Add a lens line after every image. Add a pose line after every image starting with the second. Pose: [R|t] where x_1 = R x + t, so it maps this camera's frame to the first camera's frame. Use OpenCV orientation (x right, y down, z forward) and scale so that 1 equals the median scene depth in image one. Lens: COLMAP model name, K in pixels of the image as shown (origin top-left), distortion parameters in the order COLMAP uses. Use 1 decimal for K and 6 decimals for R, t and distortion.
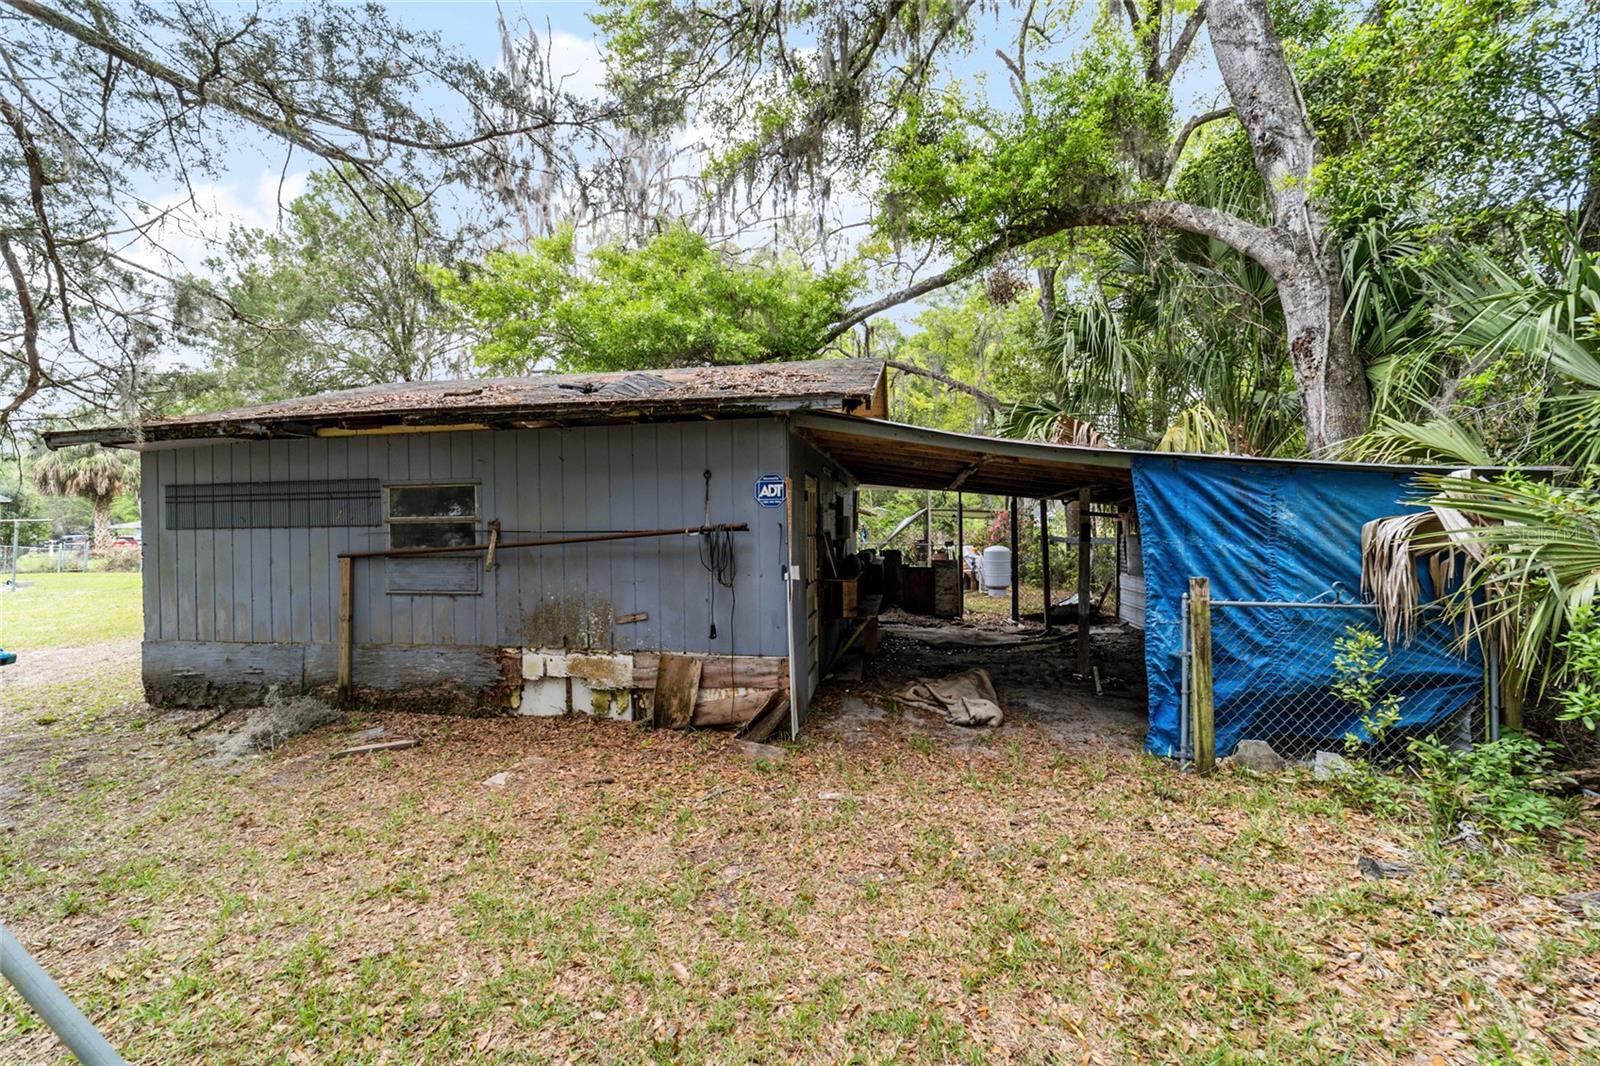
lens RADIAL K [[610.1, 0, 798.7], [0, 610.1, 529.4], [0, 0, 1]] dist [-0.018053, 0.008277]
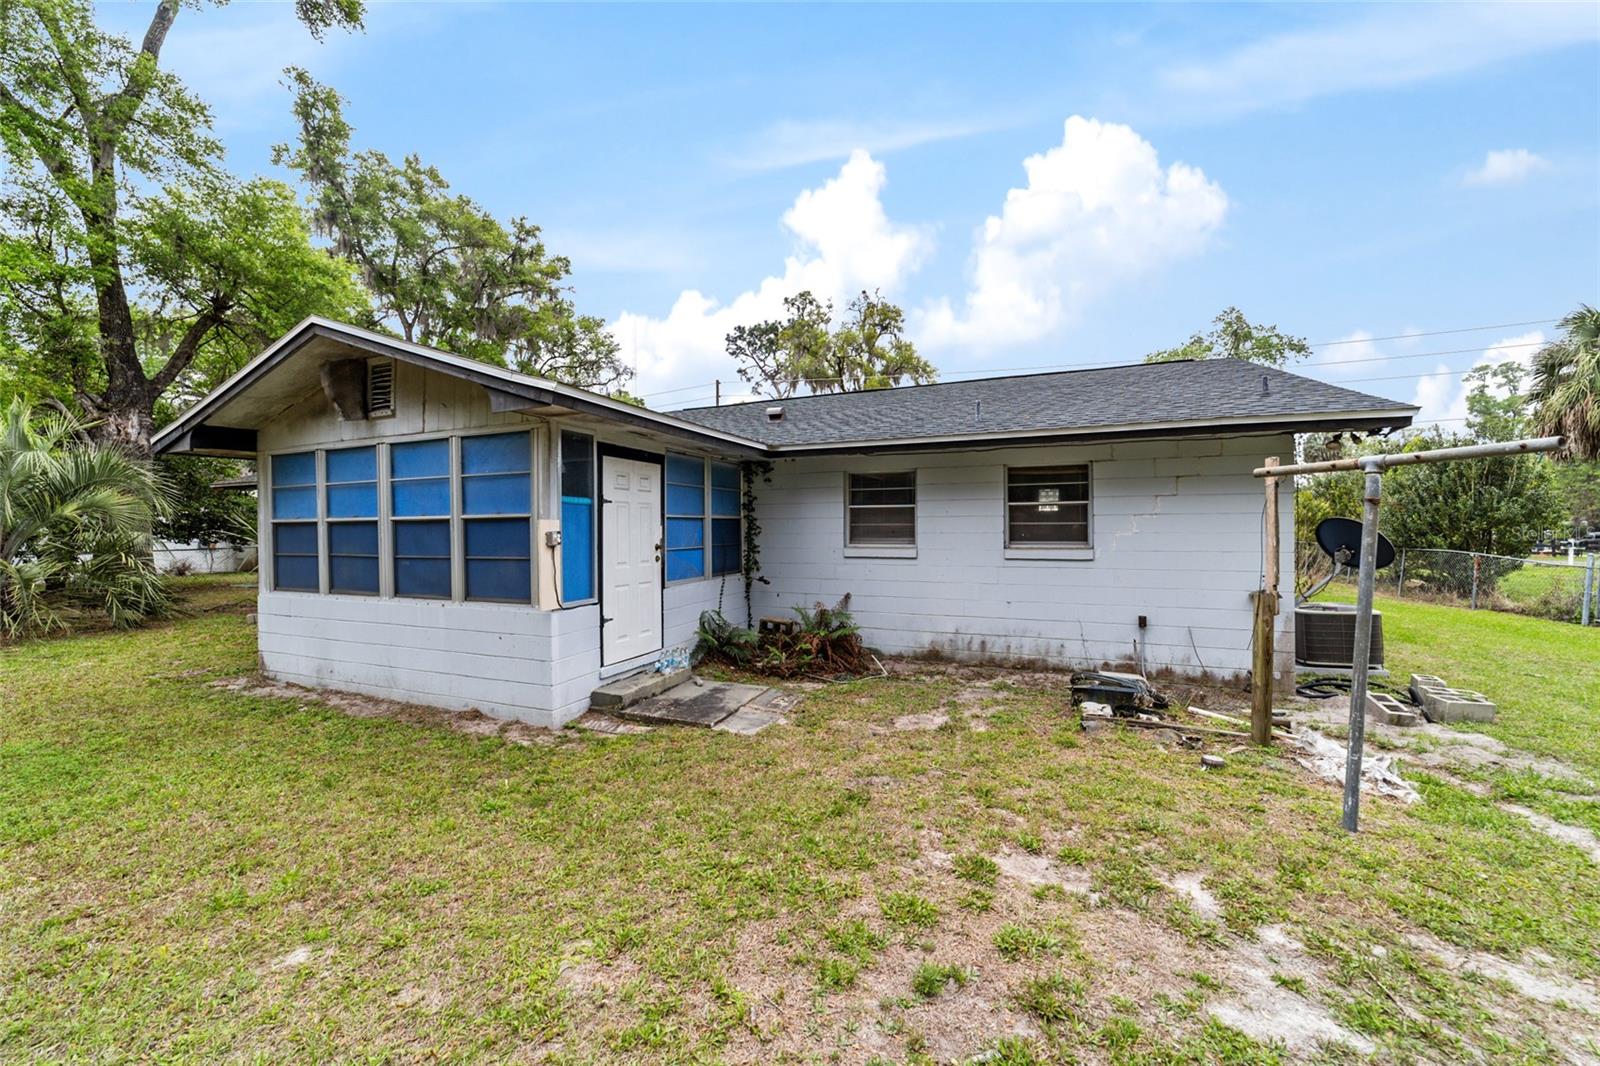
lens RADIAL K [[610.1, 0, 797.2], [0, 610.1, 532.8], [0, 0, 1]] dist [-0.018053, 0.008277]
pose [[-0.225656, 0.010085, -0.974155, -0.553120], [0.001882, 0.999949, 0.009916, 0.002997], [0.974205, 0.000404, -0.225663, 0.450321]]
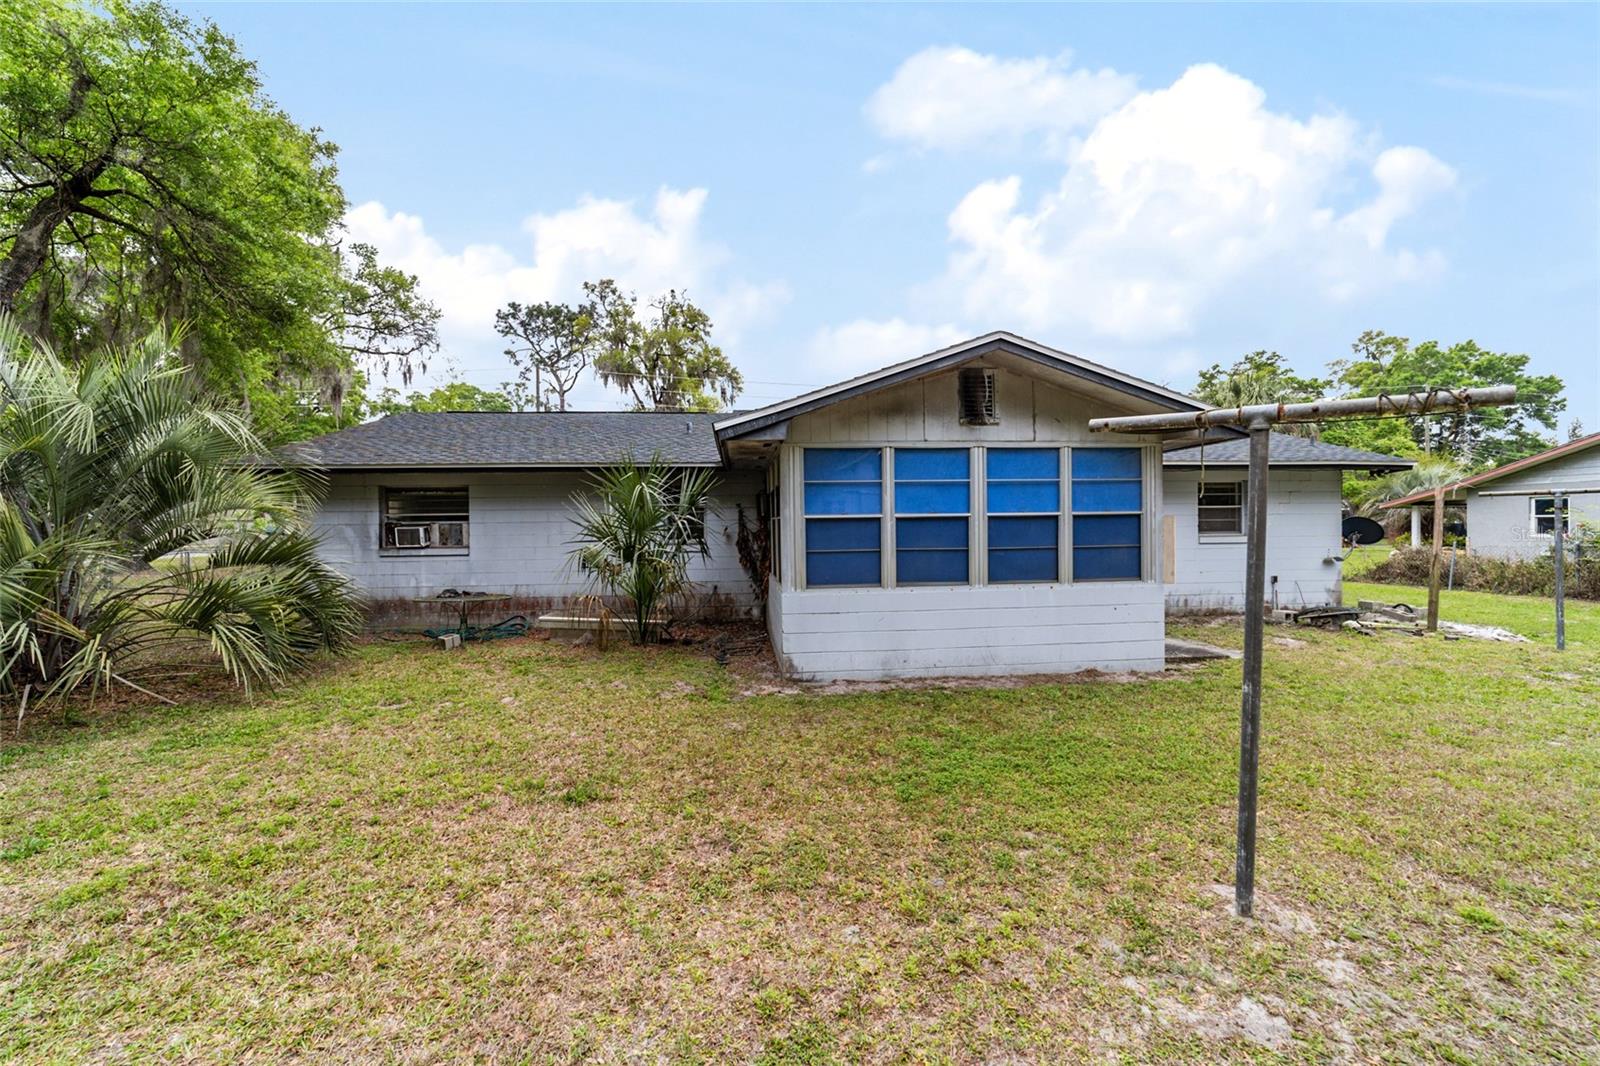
lens RADIAL K [[610.1, 0, 797.4], [0, 610.1, 533.8], [0, 0, 1]] dist [-0.018053, 0.008277]
pose [[0.254080, 0.012255, -0.967105, -0.520375], [0.006212, 0.999878, 0.014303, 0.003464], [0.967163, -0.009642, 0.253973, 0.173759]]
